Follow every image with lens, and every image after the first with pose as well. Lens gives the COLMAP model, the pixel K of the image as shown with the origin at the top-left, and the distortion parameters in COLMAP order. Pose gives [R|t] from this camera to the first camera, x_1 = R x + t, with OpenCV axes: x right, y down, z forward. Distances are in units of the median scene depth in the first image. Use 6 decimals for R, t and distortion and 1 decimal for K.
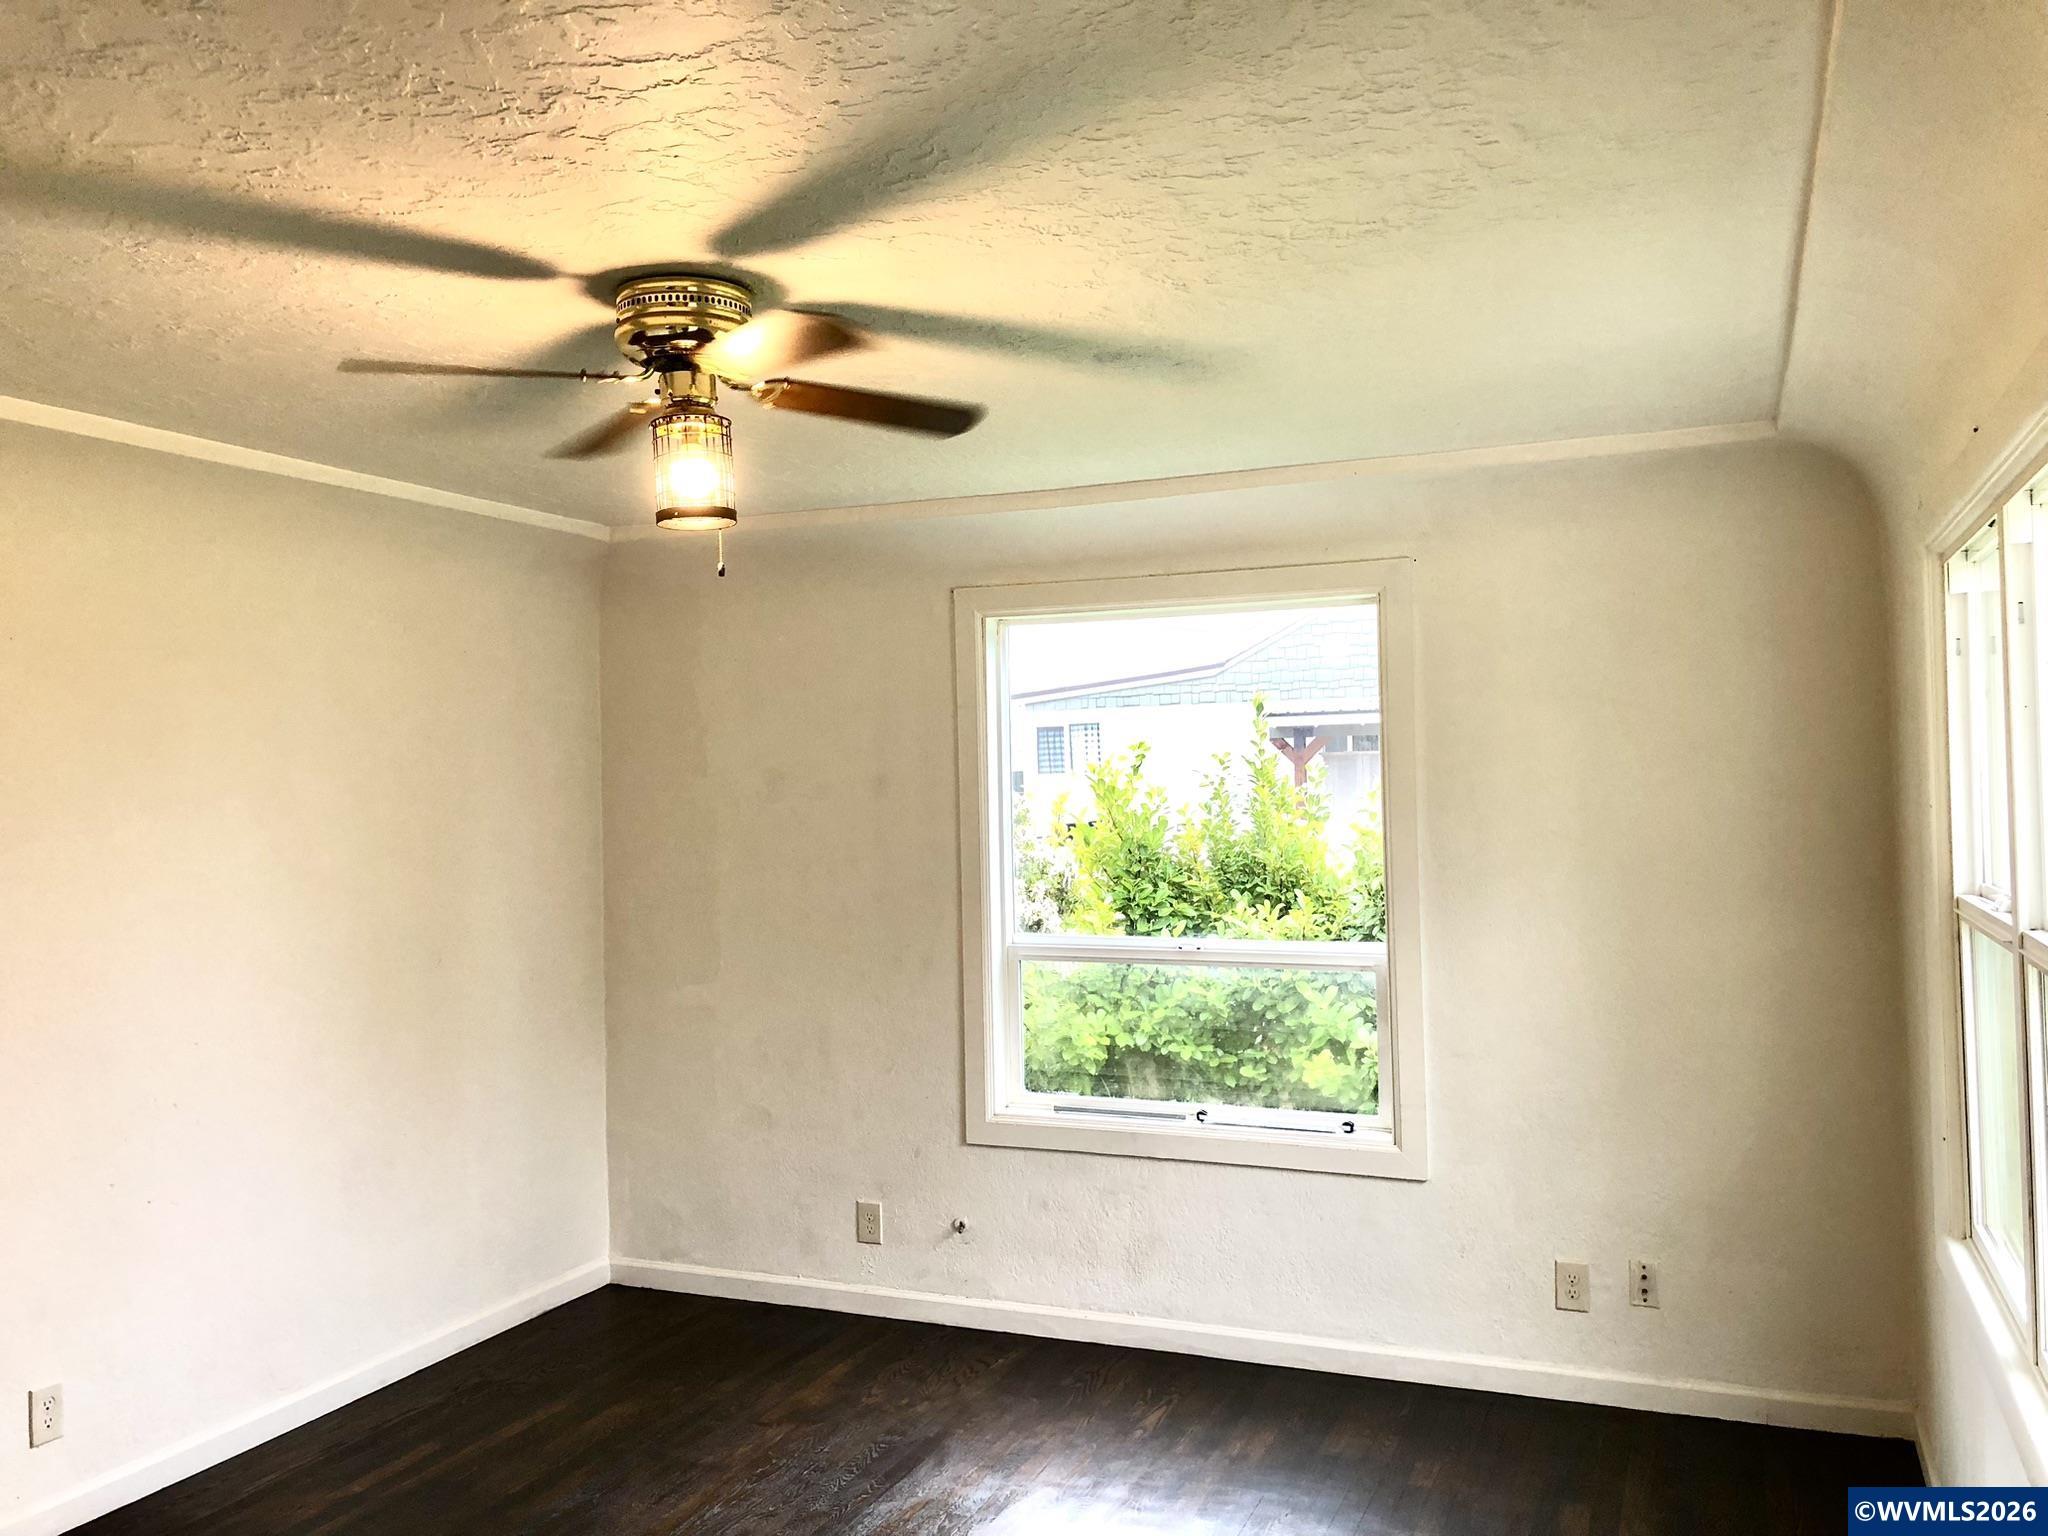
lens RADIAL K [[1689.8, 0, 1024.0], [0, 1689.8, 768.0], [0, 0, 1]] dist [-0.004655, -0.000361]
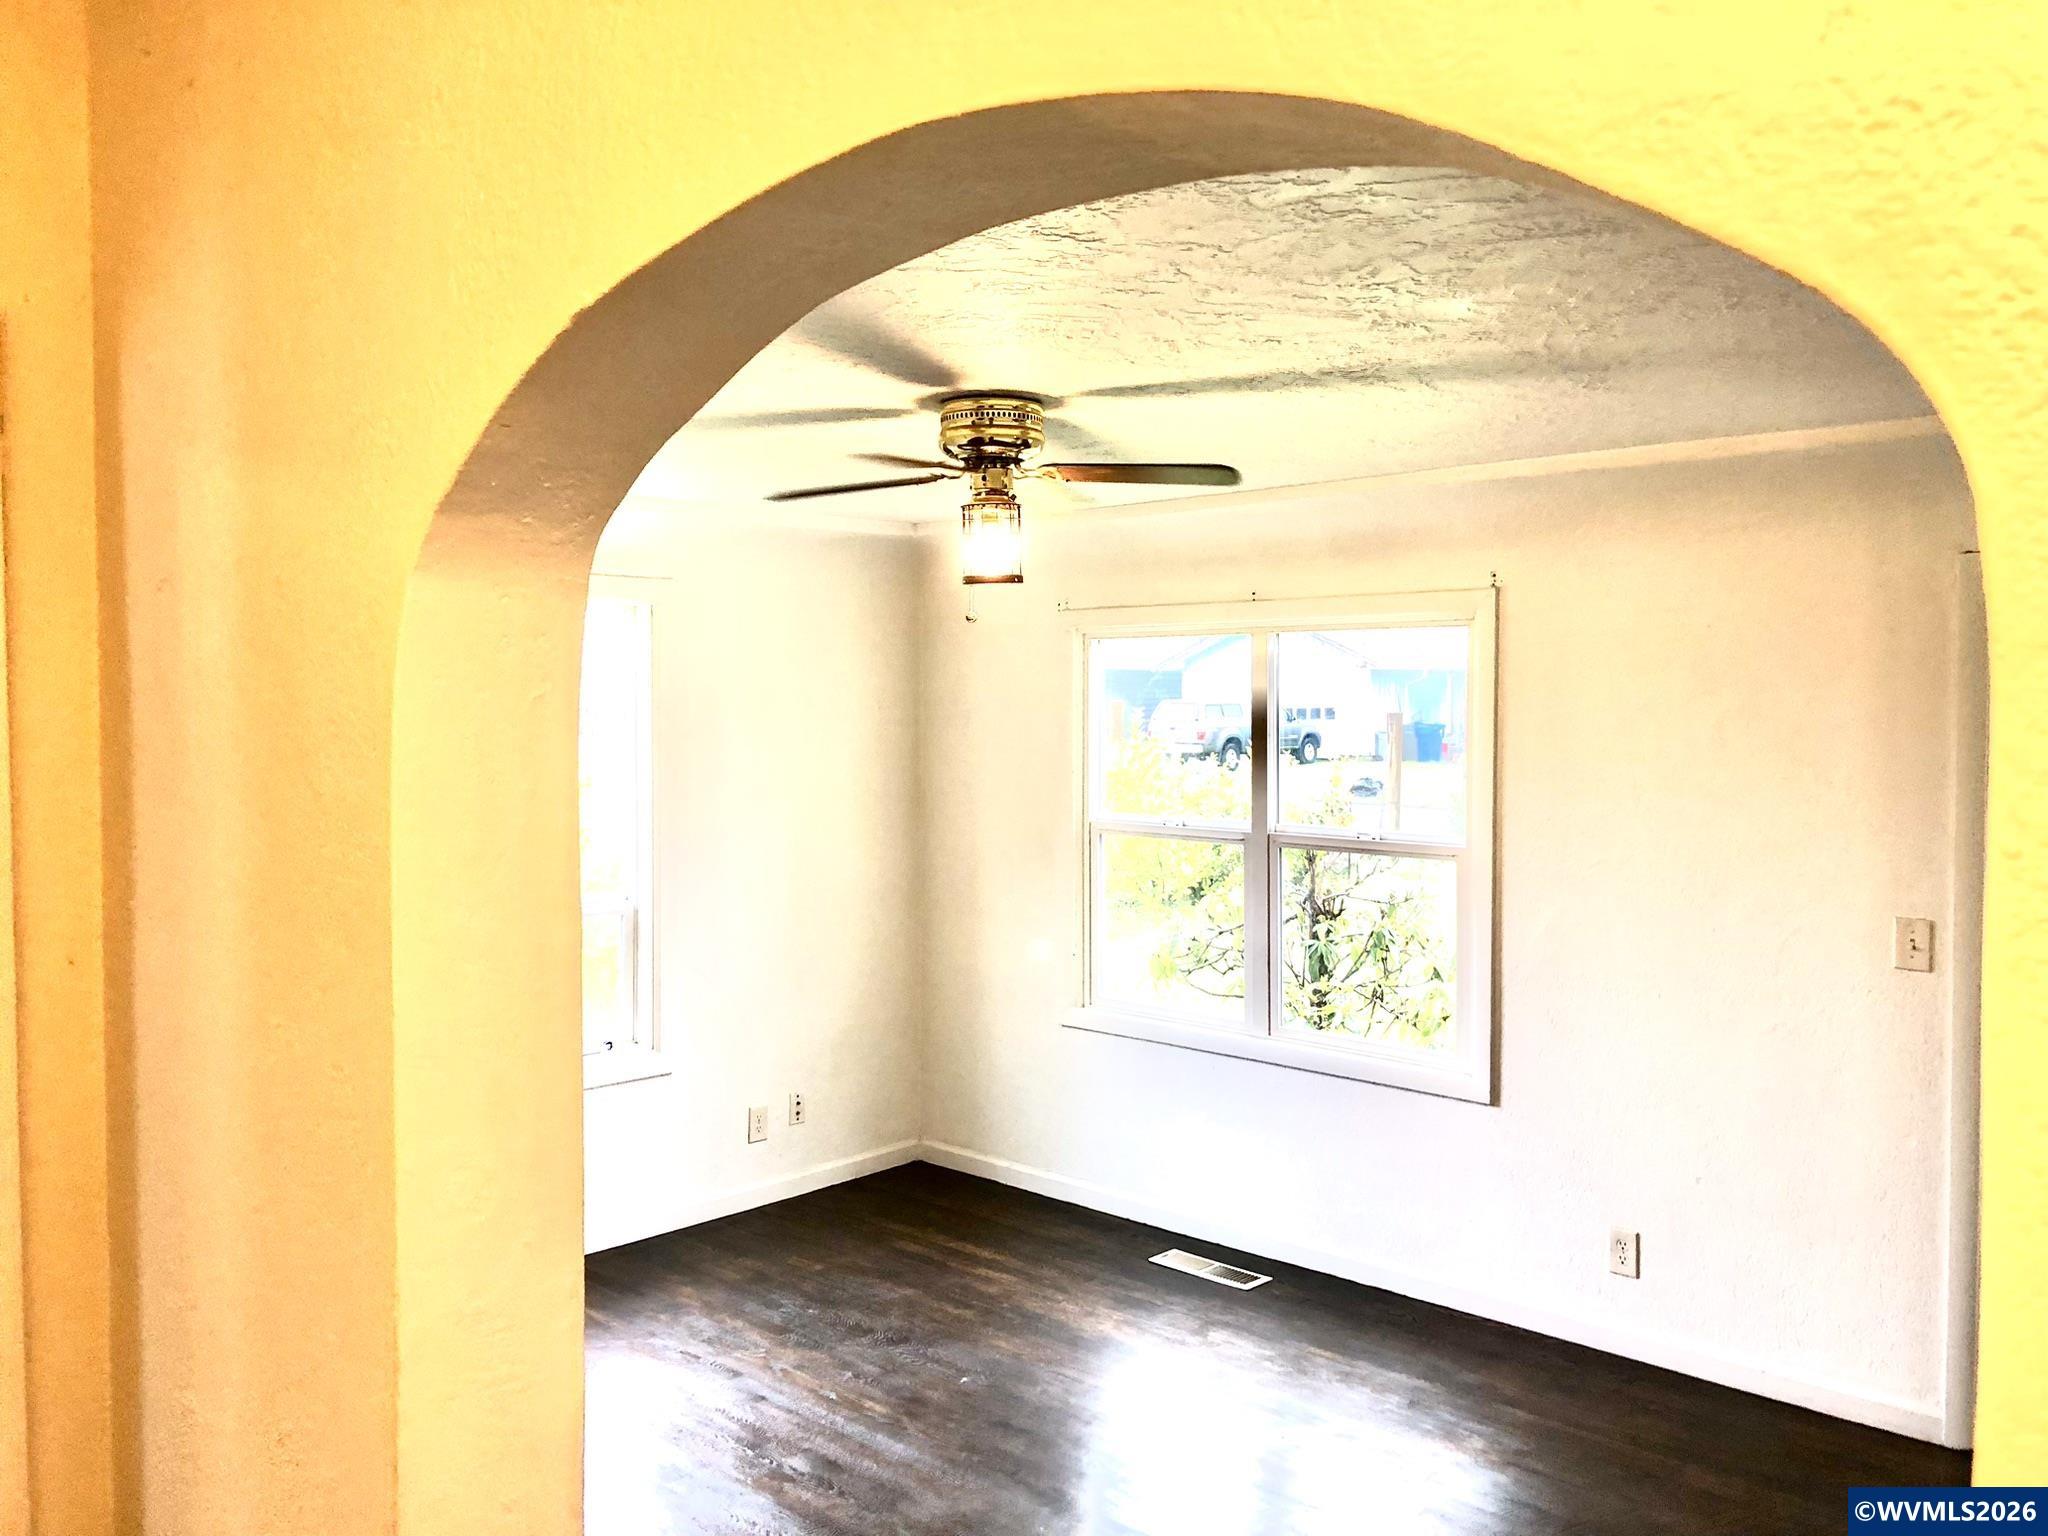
lens RADIAL K [[1689.5, 0, 1014.9], [0, 1689.5, 772.2], [0, 0, 1]] dist [0.076172, -0.323797]
pose [[0.358897, -0.030659, 0.932873, -0.876198], [-0.003697, 0.999406, 0.034268, -0.026569], [-0.933370, -0.015747, 0.358571, 0.313532]]
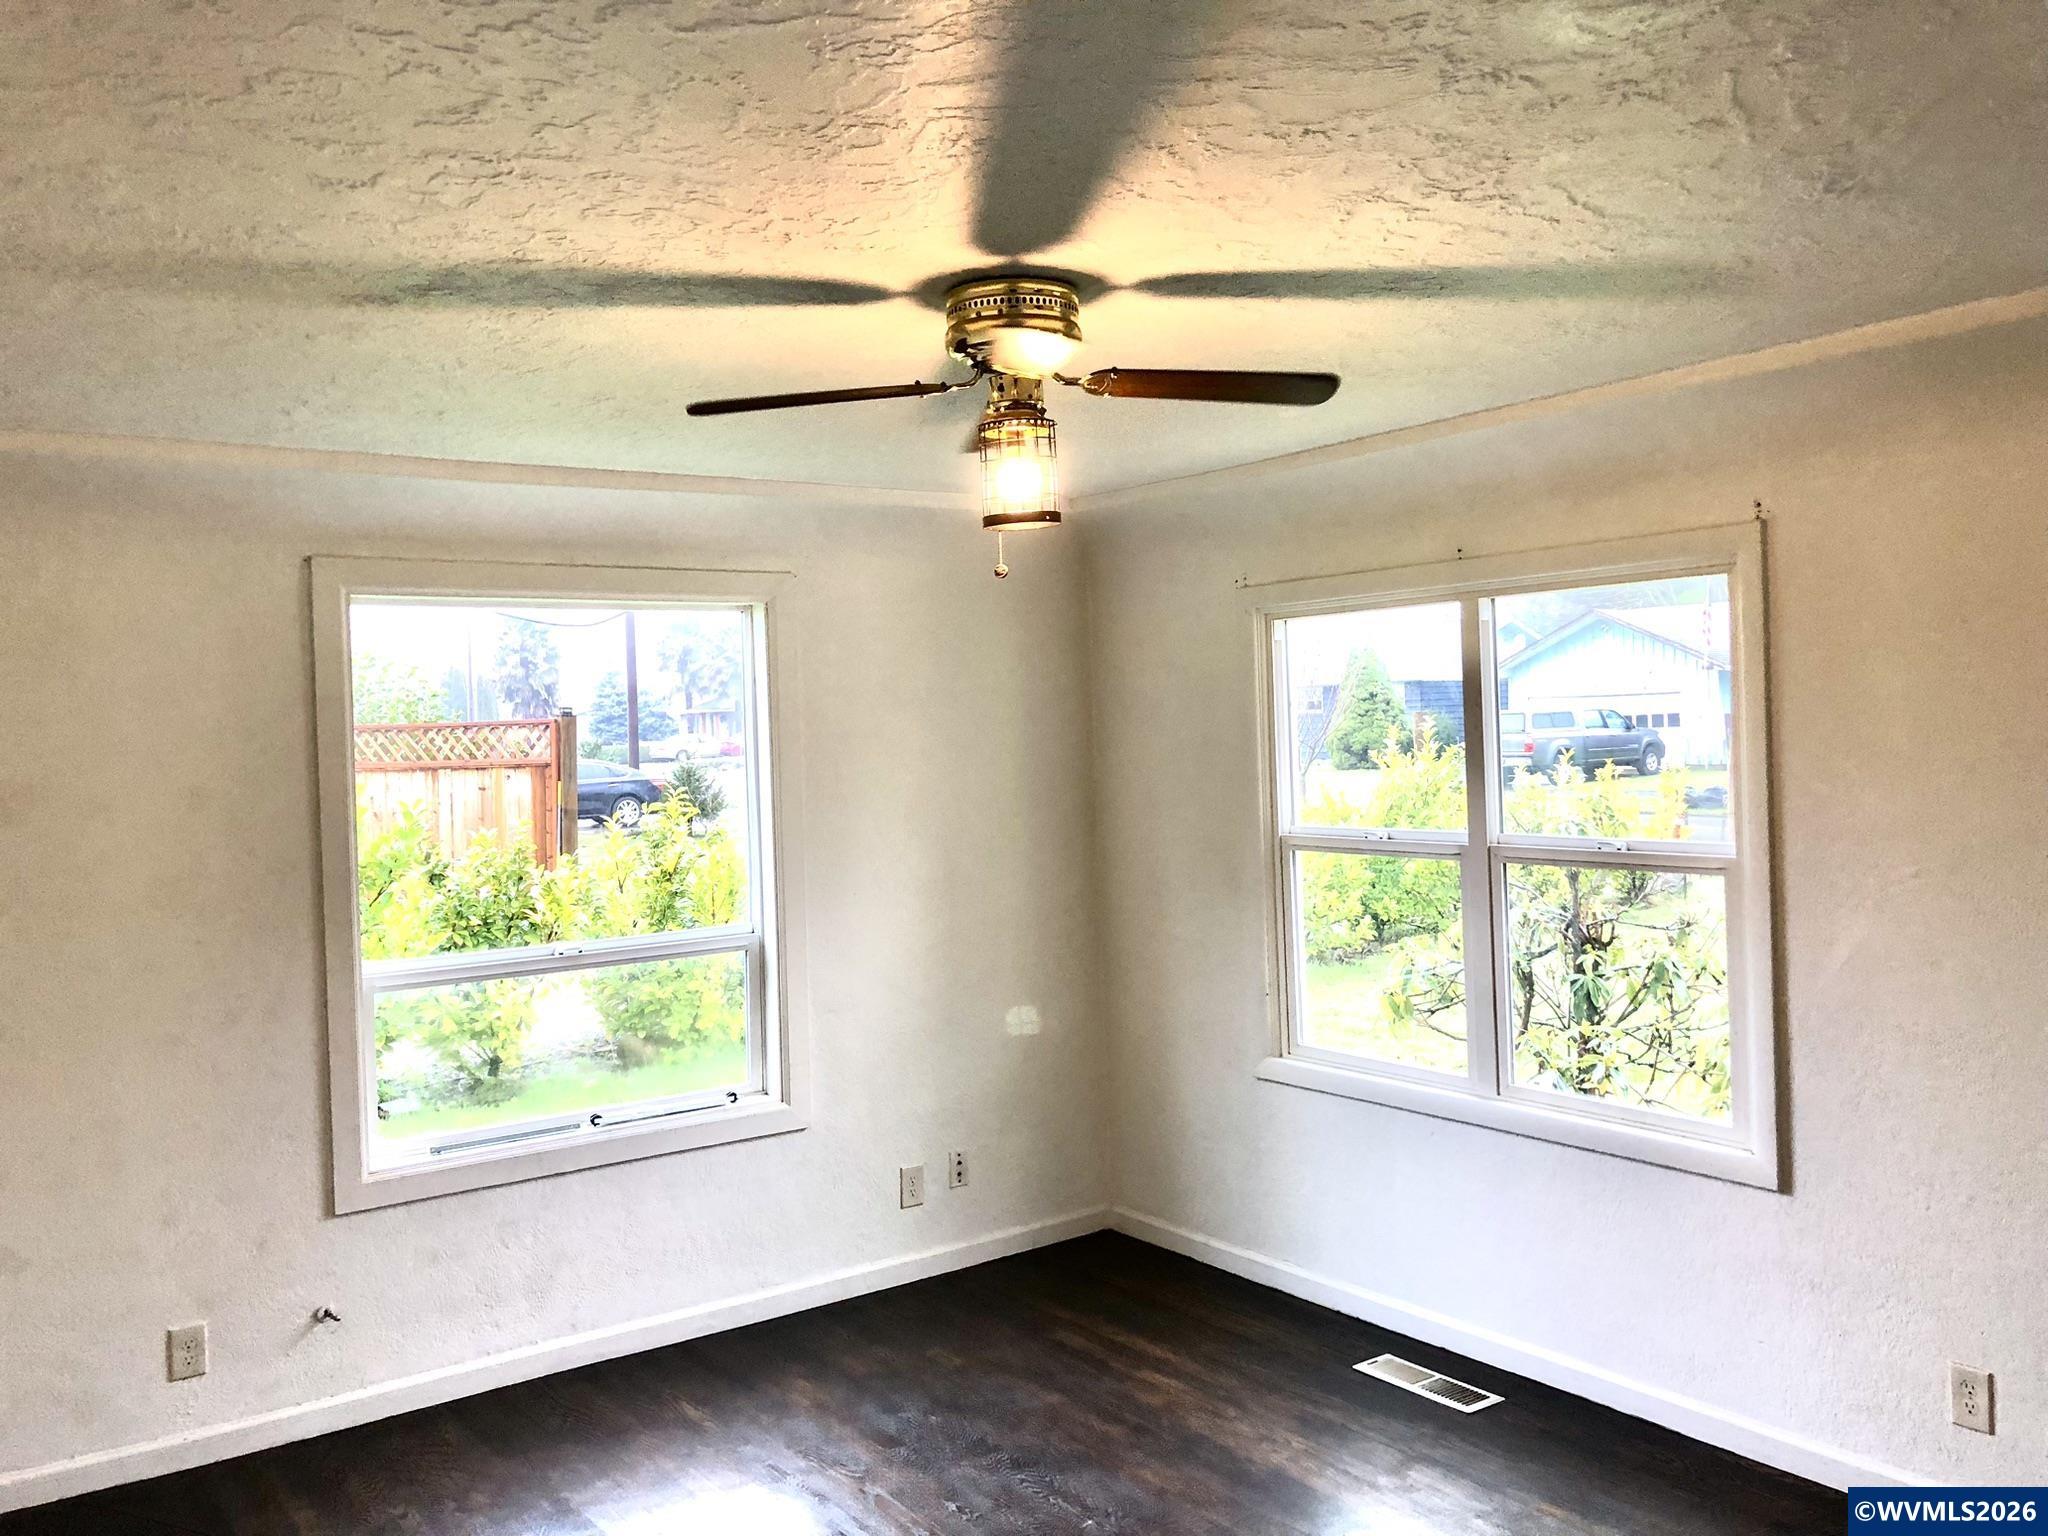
lens RADIAL K [[1689.8, 0, 1024.0], [0, 1689.8, 768.0], [0, 0, 1]] dist [-0.004655, -0.000361]
pose [[0.530212, -0.026429, 0.847453, -0.649471], [0.026706, 0.999539, 0.014463, -0.007909], [-0.847445, 0.014963, 0.530673, 0.285073]]
